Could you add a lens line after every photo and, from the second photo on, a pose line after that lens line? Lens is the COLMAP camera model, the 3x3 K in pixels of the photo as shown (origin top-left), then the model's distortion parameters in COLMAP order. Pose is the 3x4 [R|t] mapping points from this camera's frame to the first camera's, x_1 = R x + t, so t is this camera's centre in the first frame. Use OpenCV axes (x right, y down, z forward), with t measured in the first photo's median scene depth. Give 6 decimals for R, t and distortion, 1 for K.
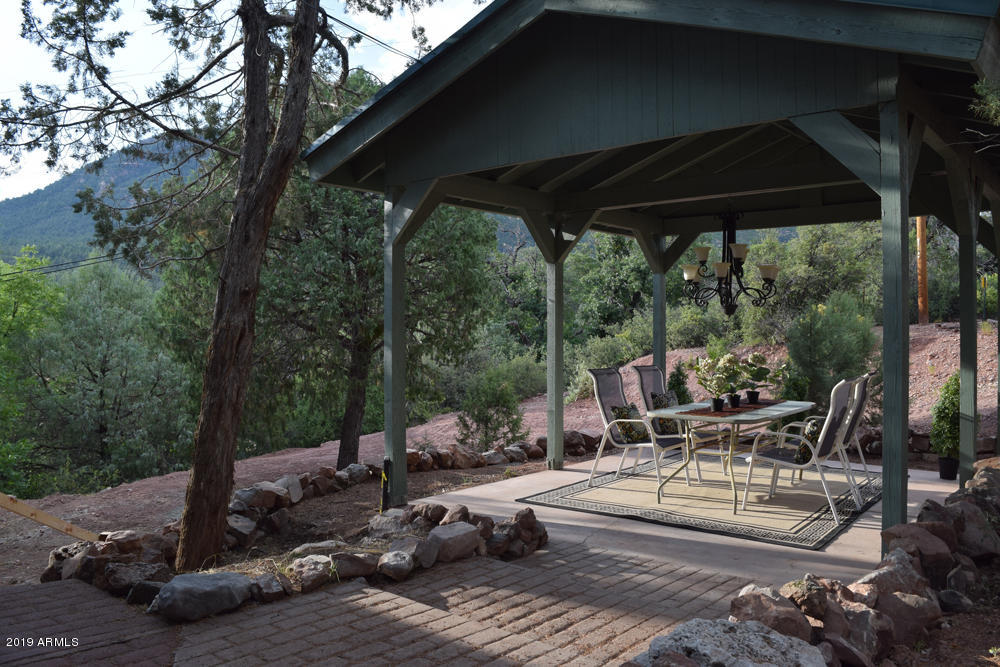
lens RADIAL K [[789.0, 0, 502.2], [0, 789.0, 331.3], [0, 0, 1]] dist [-0.077052, 0.003157]
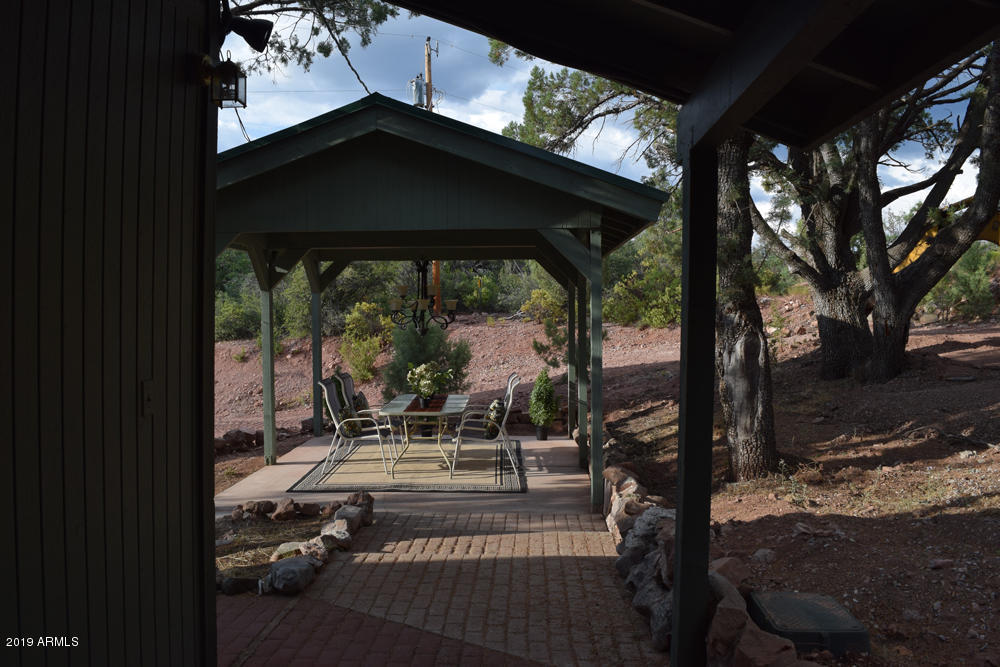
lens RADIAL K [[789.0, 0, 502.2], [0, 789.0, 331.3], [0, 0, 1]] dist [-0.077052, 0.003157]
pose [[0.786383, -0.024633, 0.617248, -0.496254], [0.008440, 0.999540, 0.029137, -0.074183], [-0.617682, -0.017703, 0.786229, -0.182077]]
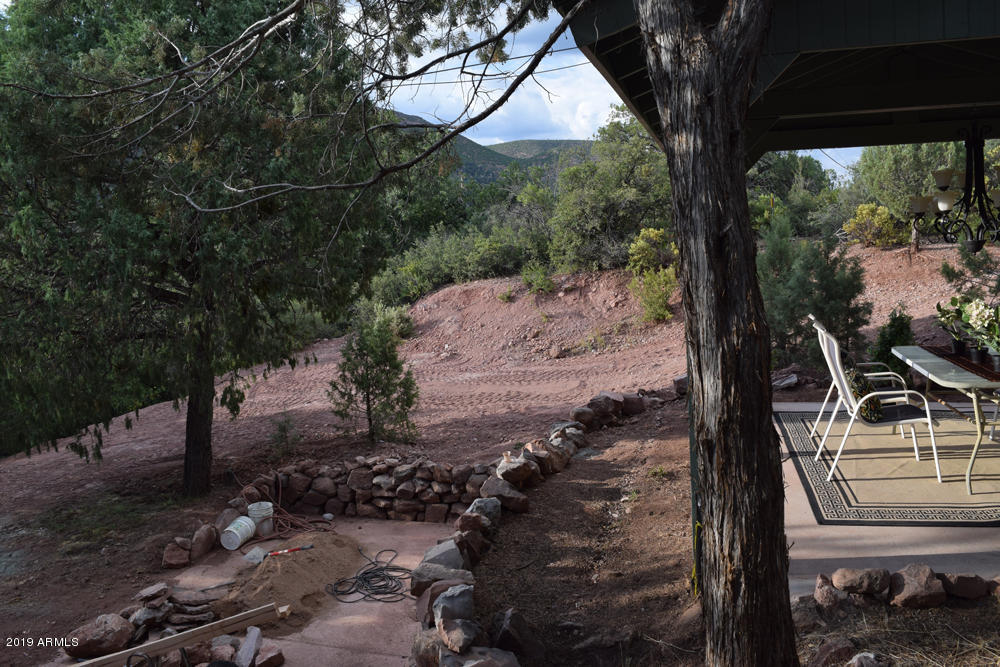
lens RADIAL K [[789.0, 0, 502.2], [0, 789.0, 331.3], [0, 0, 1]] dist [-0.077052, 0.003157]
pose [[0.912843, -0.085549, 0.399248, -0.540910], [0.048620, 0.993622, 0.101745, -0.047076], [-0.405405, -0.073466, 0.911180, 0.496889]]
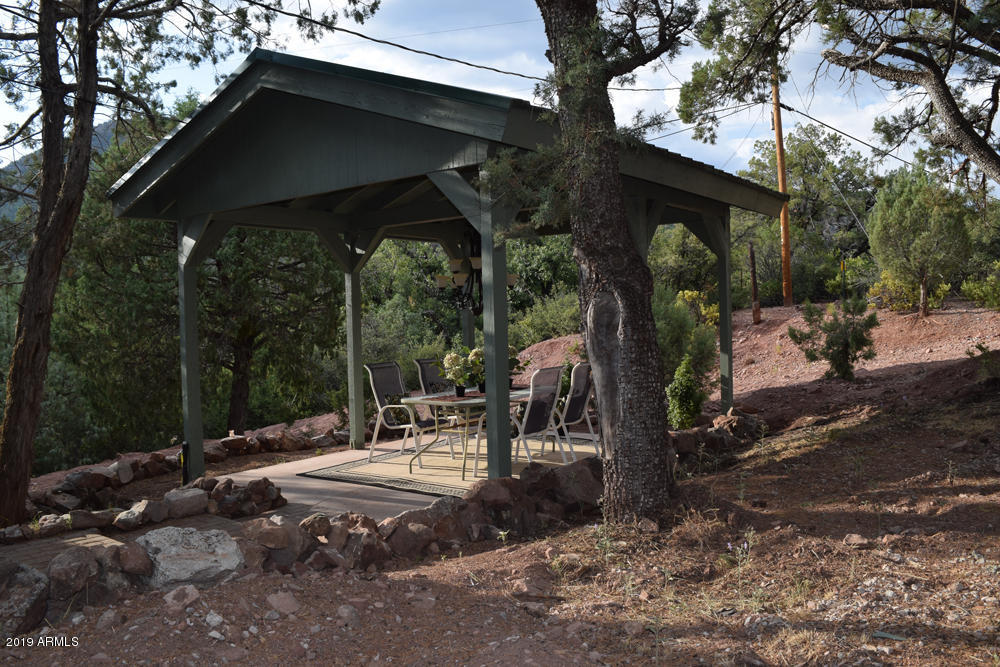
lens RADIAL K [[789.0, 0, 502.2], [0, 789.0, 331.3], [0, 0, 1]] dist [-0.077052, 0.003157]
pose [[0.998229, -0.029786, 0.051489, 0.291877], [0.028835, 0.999401, 0.019113, -0.020838], [-0.052028, -0.017594, 0.998491, -0.229333]]
